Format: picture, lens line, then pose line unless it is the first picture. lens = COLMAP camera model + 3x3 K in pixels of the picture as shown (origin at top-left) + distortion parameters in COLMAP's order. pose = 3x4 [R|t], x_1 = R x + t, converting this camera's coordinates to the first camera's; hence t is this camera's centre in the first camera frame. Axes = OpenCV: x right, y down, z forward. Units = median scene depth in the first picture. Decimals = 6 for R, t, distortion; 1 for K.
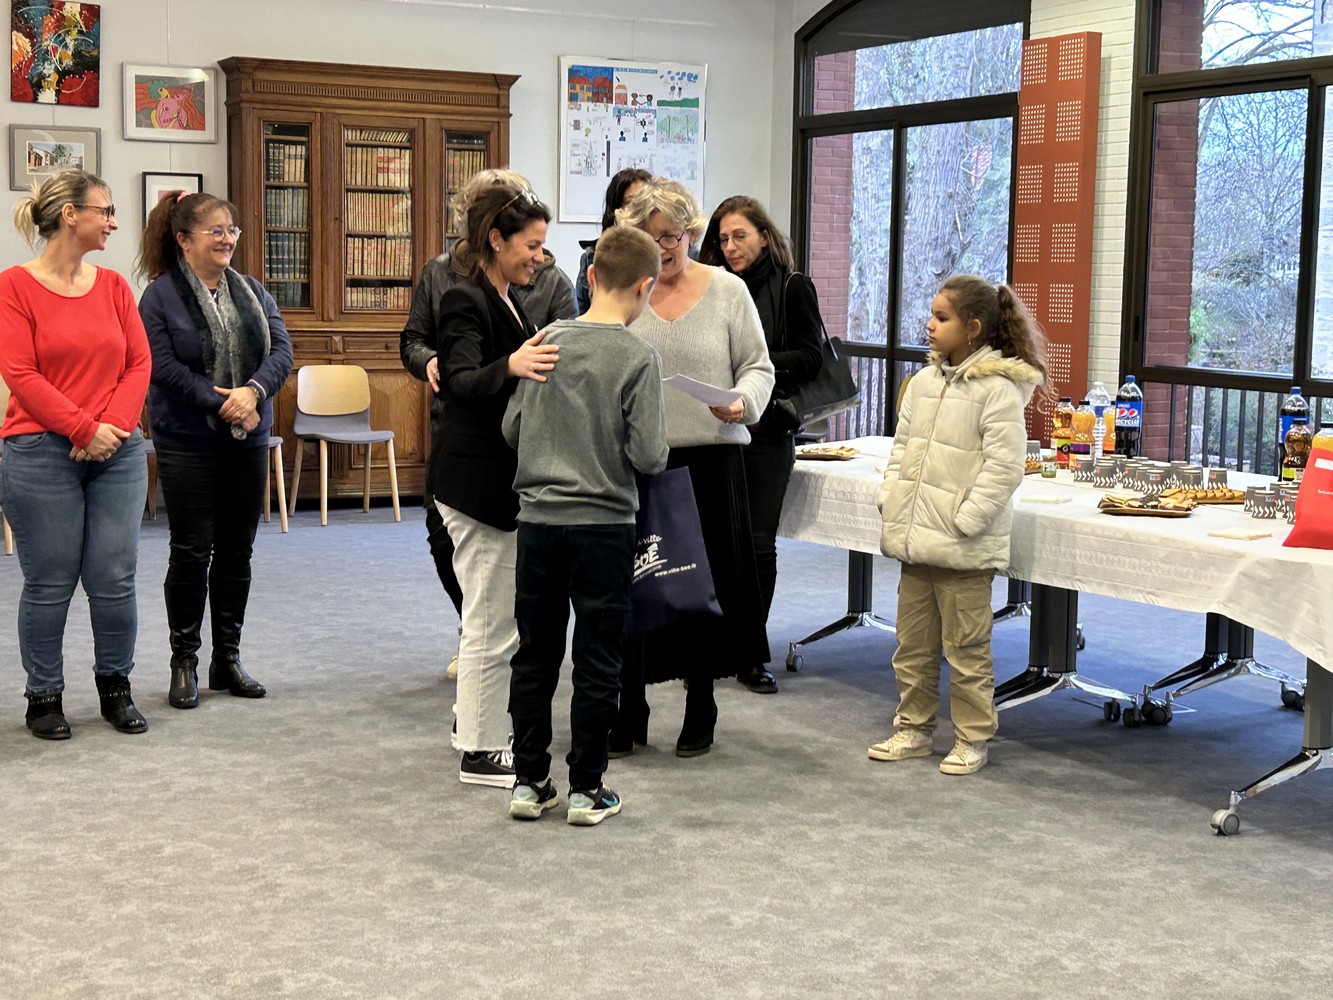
lens RADIAL K [[2139.6, 0, 679.1], [0, 2139.6, 463.0], [0, 0, 1]] dist [0.130626, -0.236536]
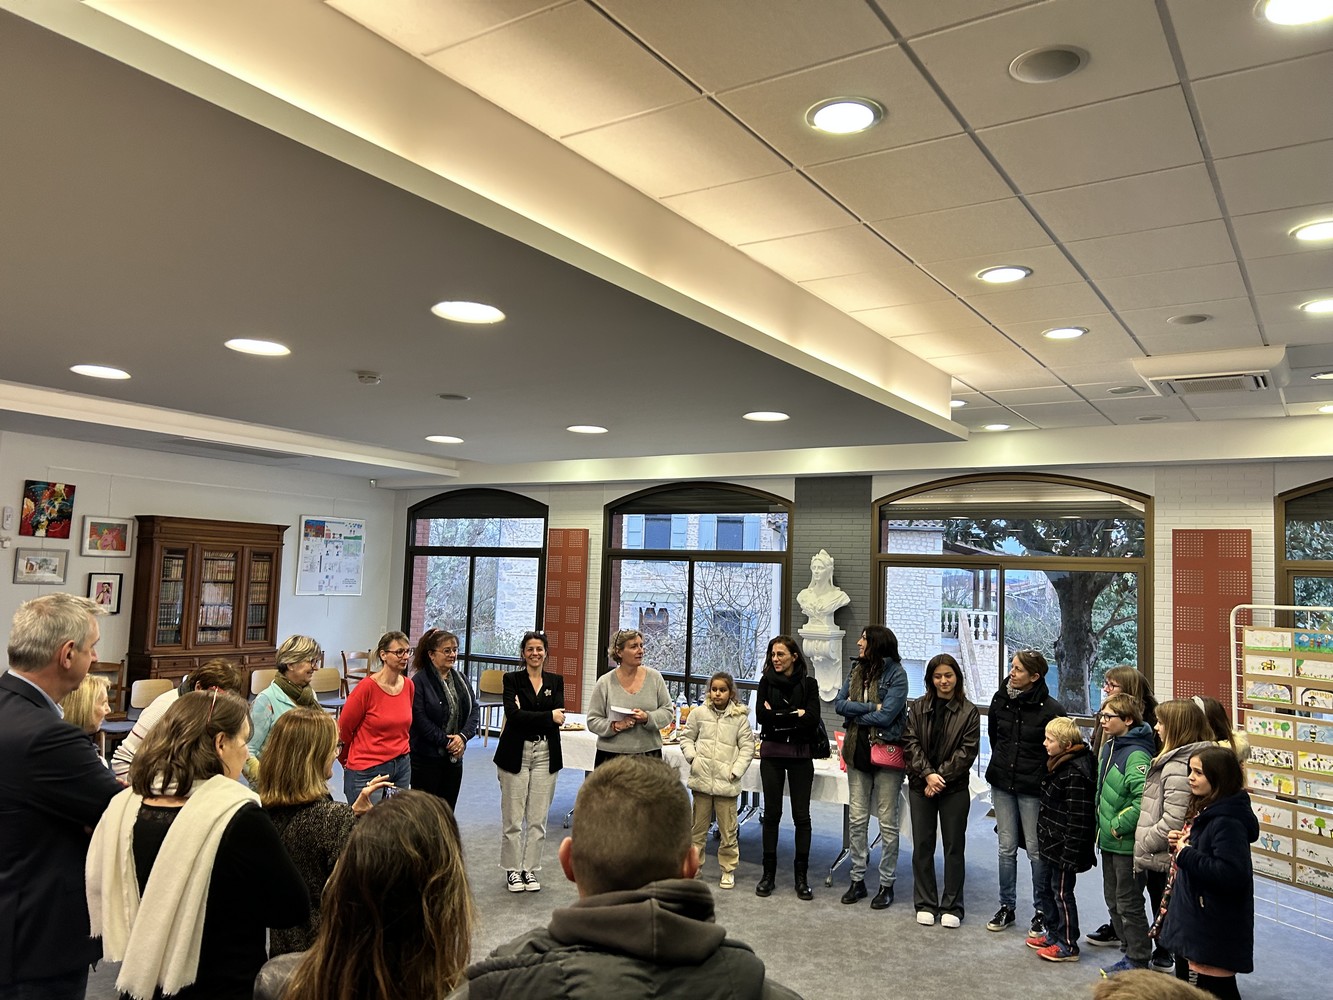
lens RADIAL K [[1007.5, 0, 666.5], [0, 1007.5, 500.0], [0, 0, 1]] dist [0.074717, -0.105871]
pose [[0.868108, 0.054441, 0.493381, -0.260349], [0.024415, 0.988081, -0.151986, -0.051492], [-0.495775, 0.143986, 0.856432, -0.016895]]
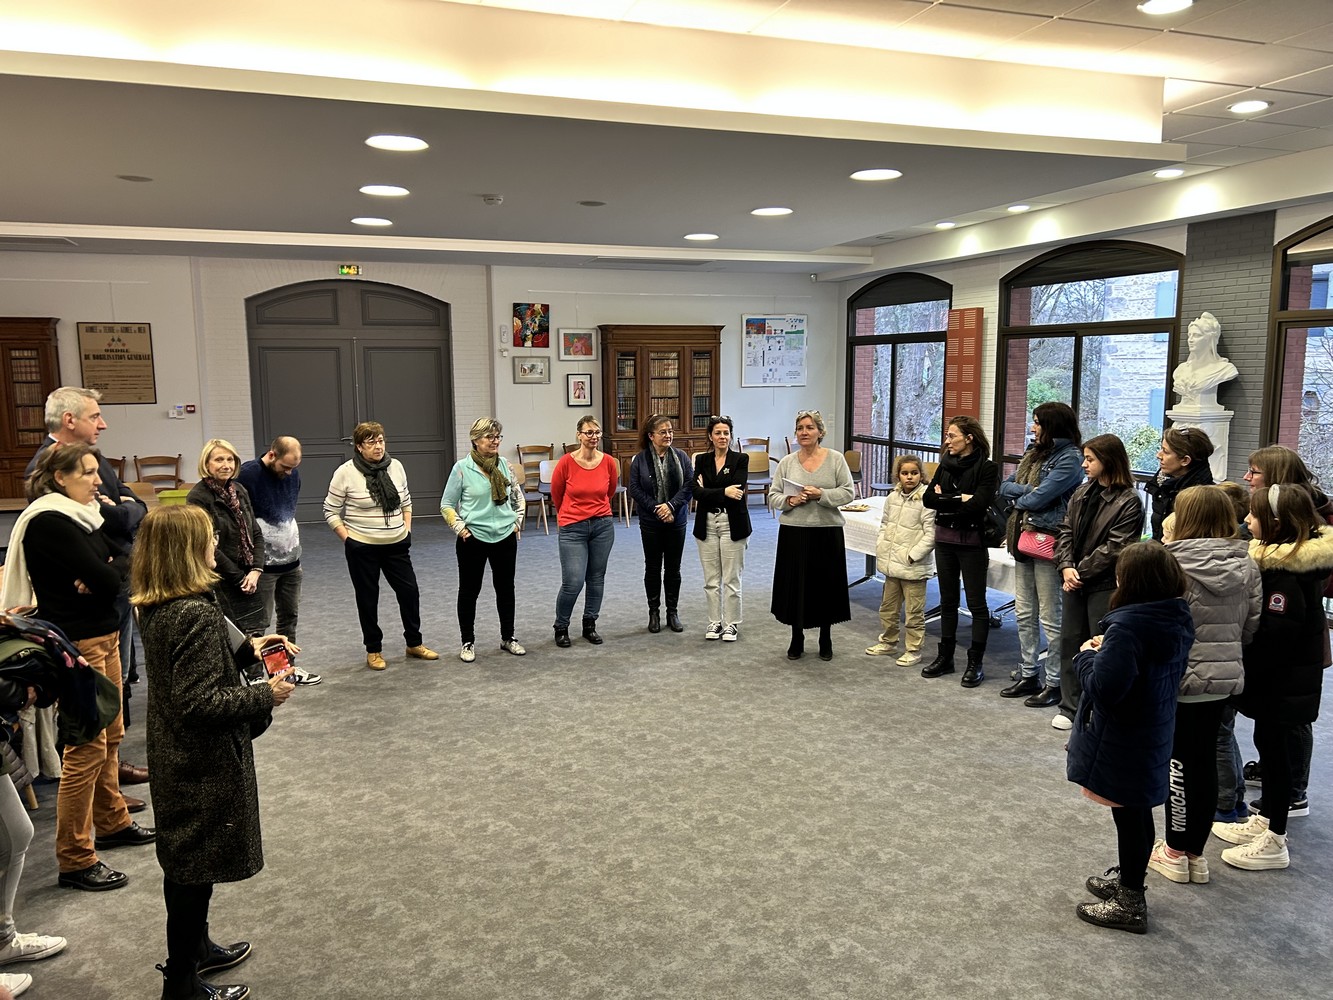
lens RADIAL K [[1007.5, 0, 666.5], [0, 1007.5, 500.0], [0, 0, 1]] dist [0.074717, -0.105871]
pose [[0.991414, -0.006190, -0.130618, 0.004153], [0.011368, 0.999177, 0.038930, -0.039124], [0.130269, -0.040081, 0.990668, -0.091926]]
